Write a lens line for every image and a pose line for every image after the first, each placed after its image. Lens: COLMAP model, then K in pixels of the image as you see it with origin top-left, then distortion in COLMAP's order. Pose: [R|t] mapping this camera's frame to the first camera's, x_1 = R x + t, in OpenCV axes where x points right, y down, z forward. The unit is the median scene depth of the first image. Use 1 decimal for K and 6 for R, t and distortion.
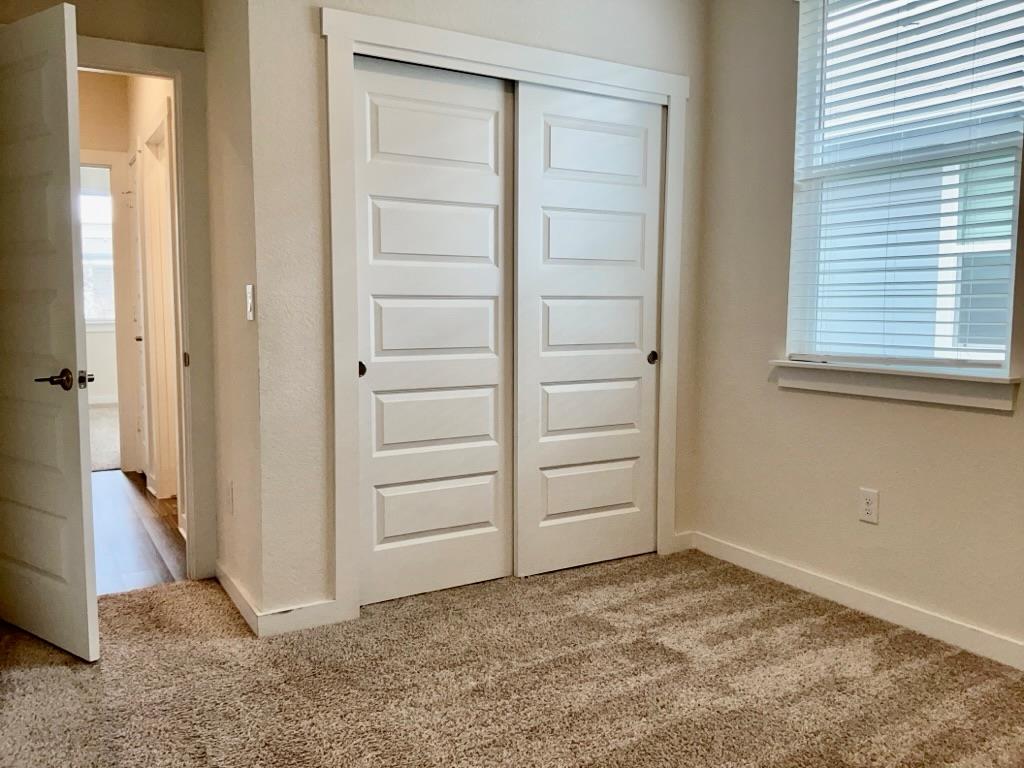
lens RADIAL K [[816.6, 0, 508.5], [0, 816.6, 383.0], [0, 0, 1]] dist [0.125877, -0.243080]
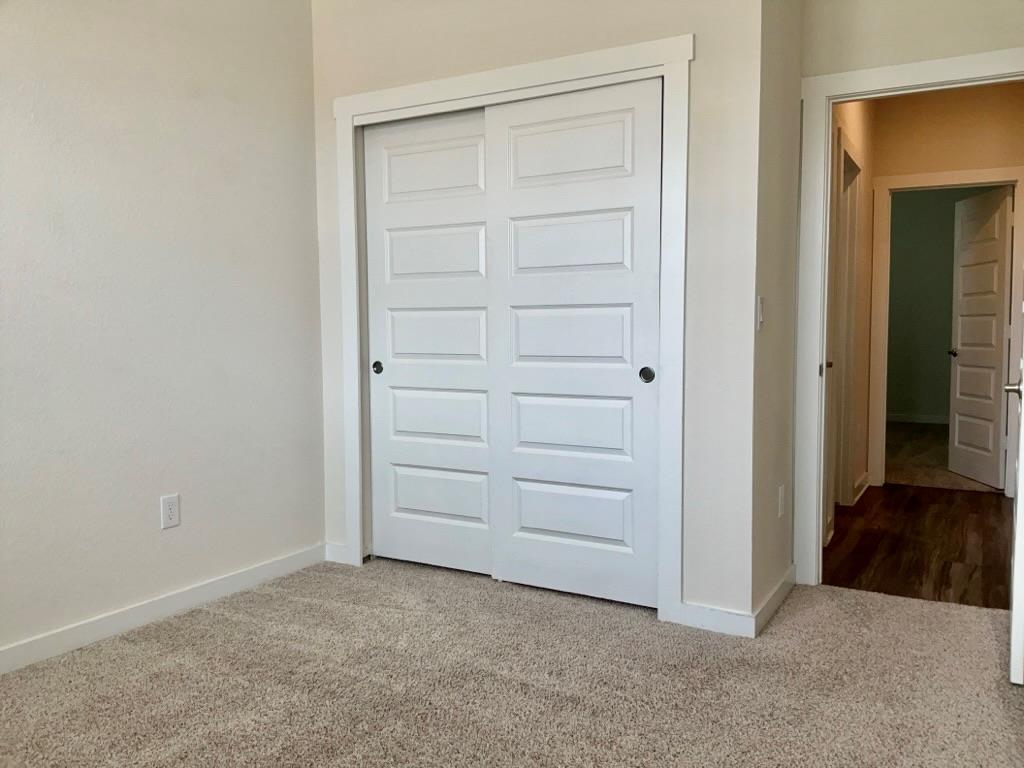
lens RADIAL K [[816.6, 0, 508.5], [0, 816.6, 383.0], [0, 0, 1]] dist [0.125877, -0.243080]
pose [[0.492327, 0.055950, -0.868610, 0.958832], [-0.076436, 0.996856, 0.020887, -0.033564], [0.867047, 0.056110, 0.495056, 0.523966]]
